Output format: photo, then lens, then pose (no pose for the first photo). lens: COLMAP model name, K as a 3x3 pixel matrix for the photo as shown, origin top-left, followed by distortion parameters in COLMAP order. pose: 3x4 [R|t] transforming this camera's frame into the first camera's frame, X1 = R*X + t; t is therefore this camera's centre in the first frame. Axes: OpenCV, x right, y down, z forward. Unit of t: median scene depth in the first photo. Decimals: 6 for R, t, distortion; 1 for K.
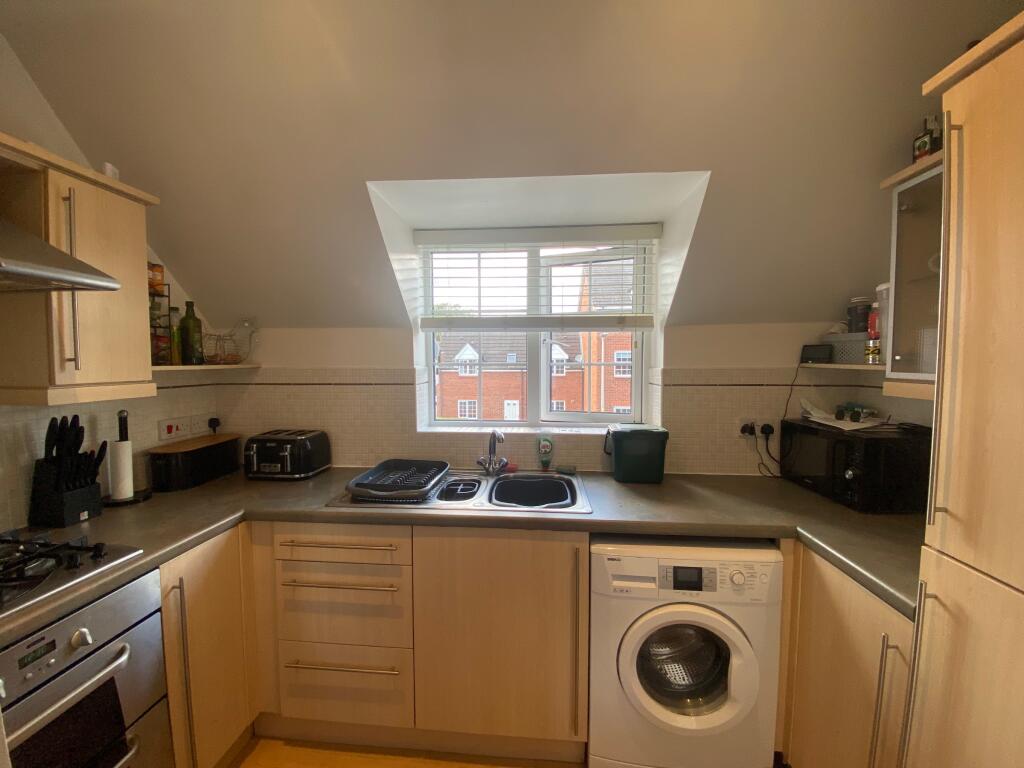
lens RADIAL K [[413.7, 0, 512.0], [0, 413.7, 384.0], [0, 0, 1]] dist [0.039563, -0.028170]
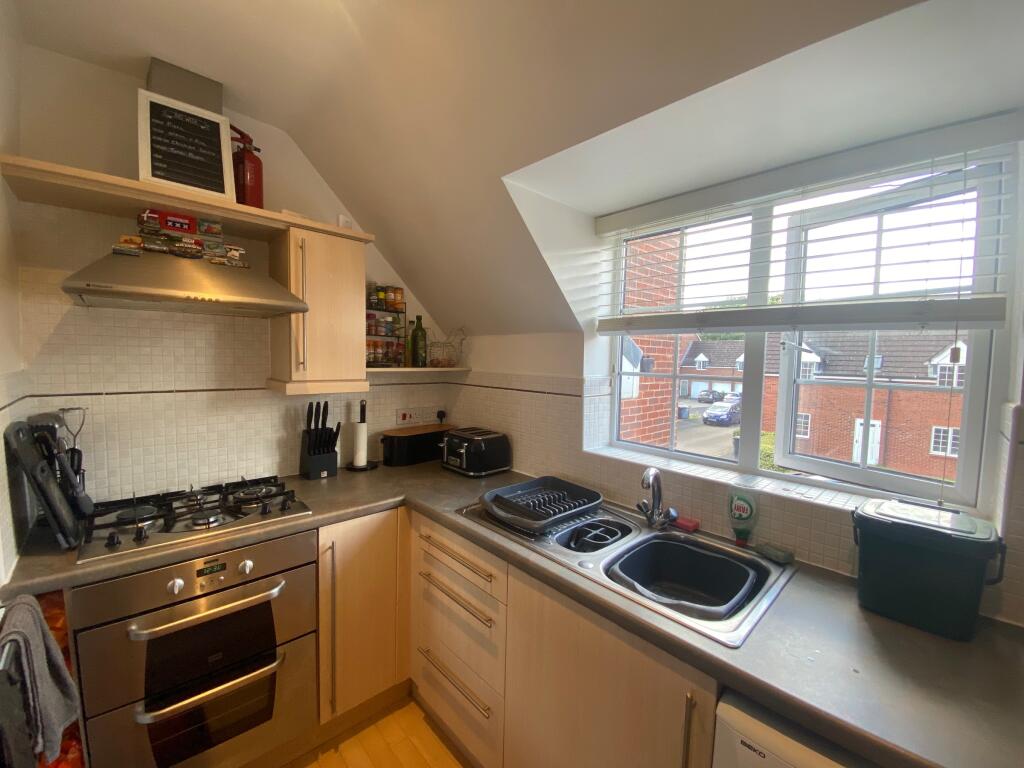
lens RADIAL K [[413.7, 0, 512.0], [0, 413.7, 384.0], [0, 0, 1]] dist [0.039563, -0.028170]
pose [[0.734163, 0.061129, -0.676216, 0.279217], [-0.059824, 0.997889, 0.025257, -0.044358], [0.676333, 0.021911, 0.736270, 0.299410]]
